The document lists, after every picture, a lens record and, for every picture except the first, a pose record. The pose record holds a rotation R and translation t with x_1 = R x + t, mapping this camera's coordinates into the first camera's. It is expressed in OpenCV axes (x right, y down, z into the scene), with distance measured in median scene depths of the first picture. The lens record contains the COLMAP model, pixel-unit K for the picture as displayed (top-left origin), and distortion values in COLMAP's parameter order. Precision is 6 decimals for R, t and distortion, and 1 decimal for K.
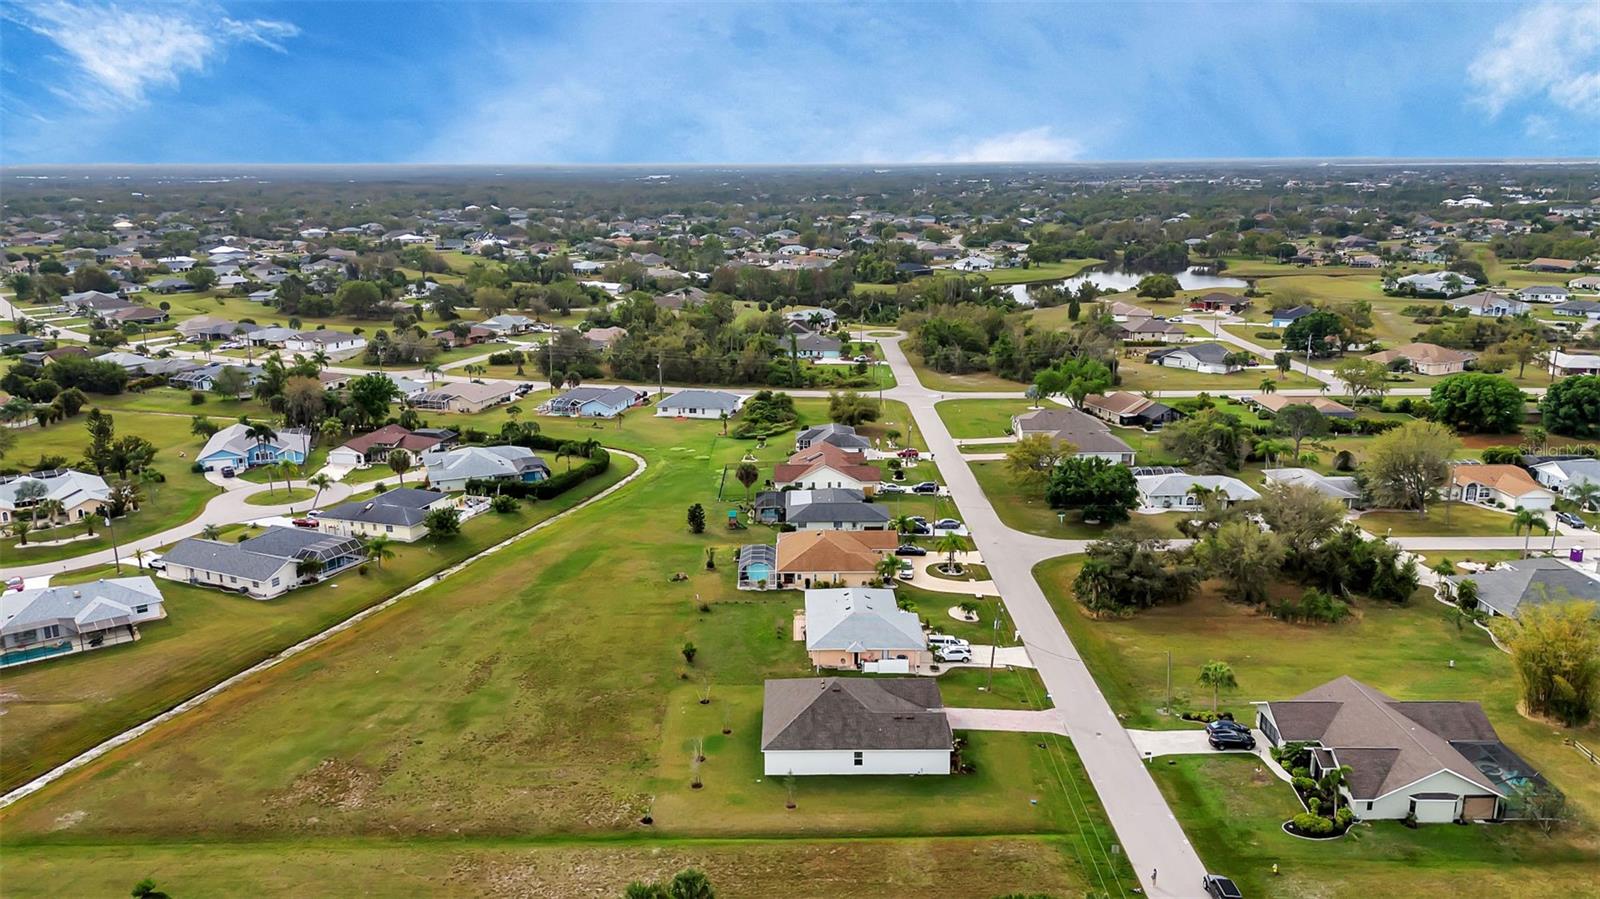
lens RADIAL K [[1165.9, 0, 799.5], [0, 1165.9, 453.1], [0, 0, 1]] dist [0.087153, -0.084721]
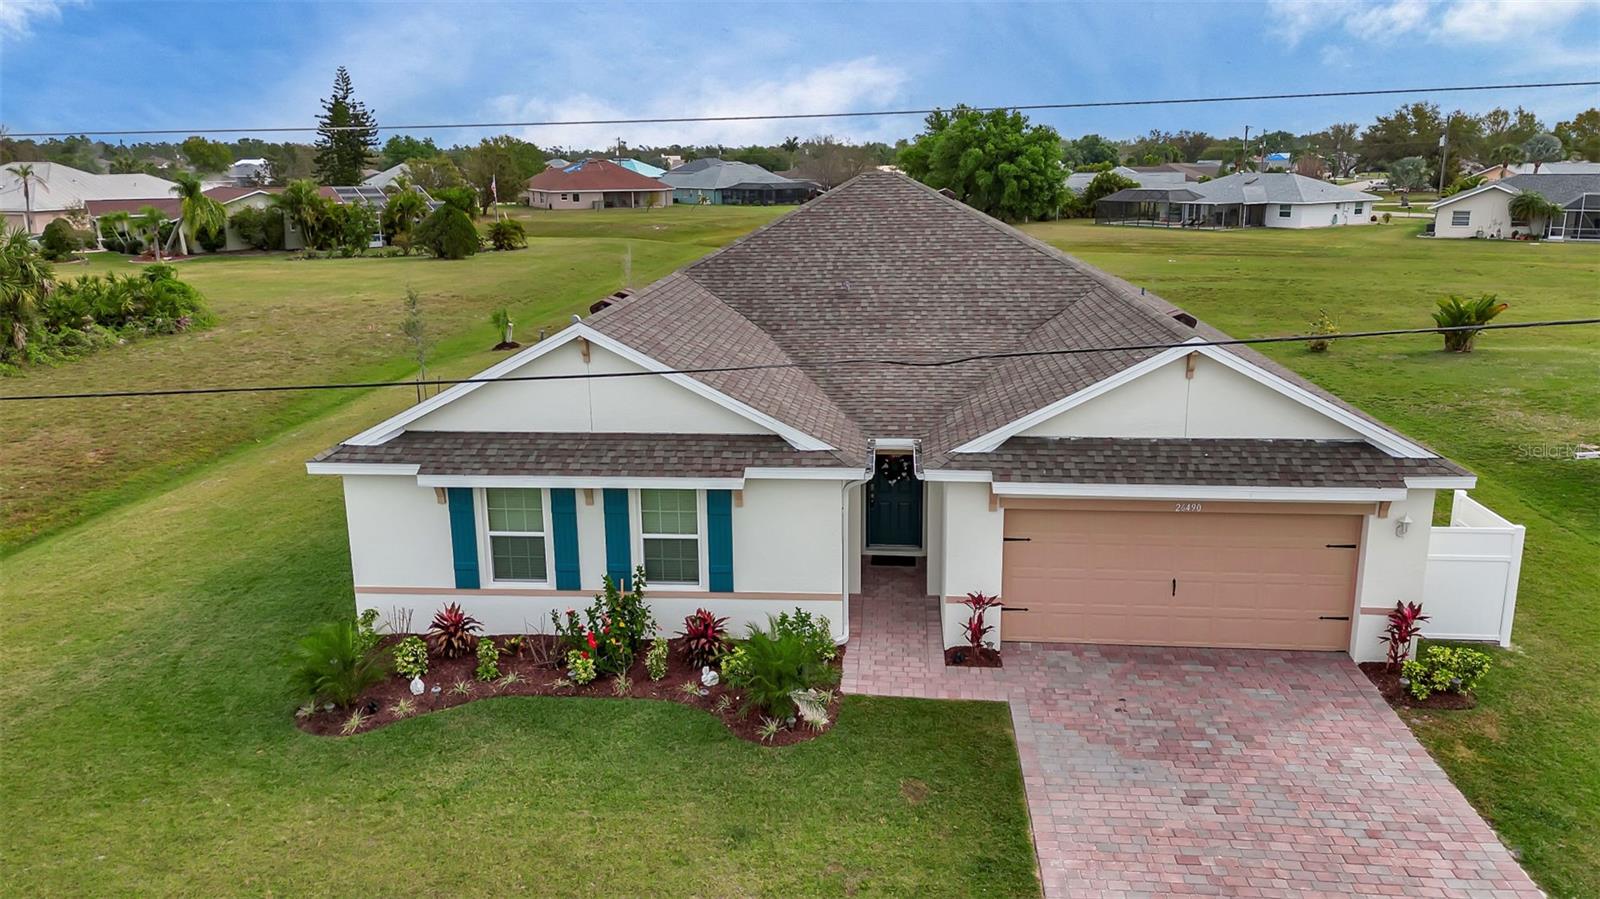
lens RADIAL K [[1170.7, 0, 800.2], [0, 1170.7, 439.9], [0, 0, 1]] dist [0.083580, -0.091209]
pose [[-0.091195, 0.242254, -0.965917, 0.162322], [-0.230920, 0.938377, 0.257148, 0.120635], [0.968690, 0.246500, -0.029634, 0.647233]]
